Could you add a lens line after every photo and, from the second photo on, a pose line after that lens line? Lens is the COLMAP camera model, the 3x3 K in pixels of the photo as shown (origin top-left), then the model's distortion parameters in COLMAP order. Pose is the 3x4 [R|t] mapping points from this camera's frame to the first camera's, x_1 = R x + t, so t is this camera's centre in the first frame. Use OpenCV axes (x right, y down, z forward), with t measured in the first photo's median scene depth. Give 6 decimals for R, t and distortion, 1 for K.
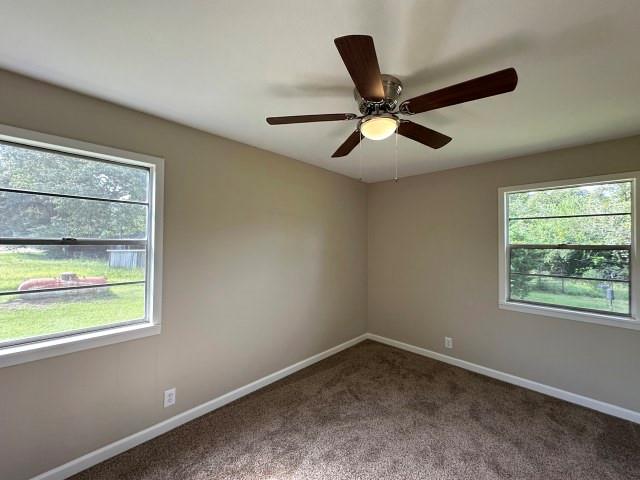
lens RADIAL K [[255.2, 0, 320.0], [0, 255.2, 240.0], [0, 0, 1]] dist [-0.002765, -0.000027]
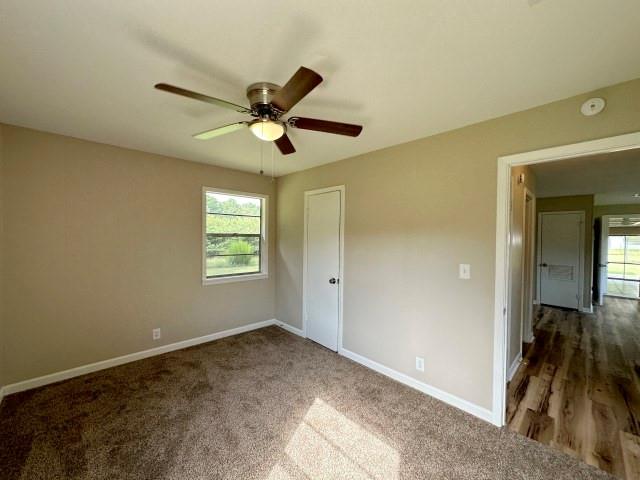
lens RADIAL K [[255.2, 0, 320.0], [0, 255.2, 240.0], [0, 0, 1]] dist [-0.002765, -0.000027]
pose [[0.036457, -0.022729, 0.999077, -0.556304], [-0.024593, 0.999418, 0.023634, 0.008748], [-0.999033, -0.025432, 0.035877, 0.451746]]
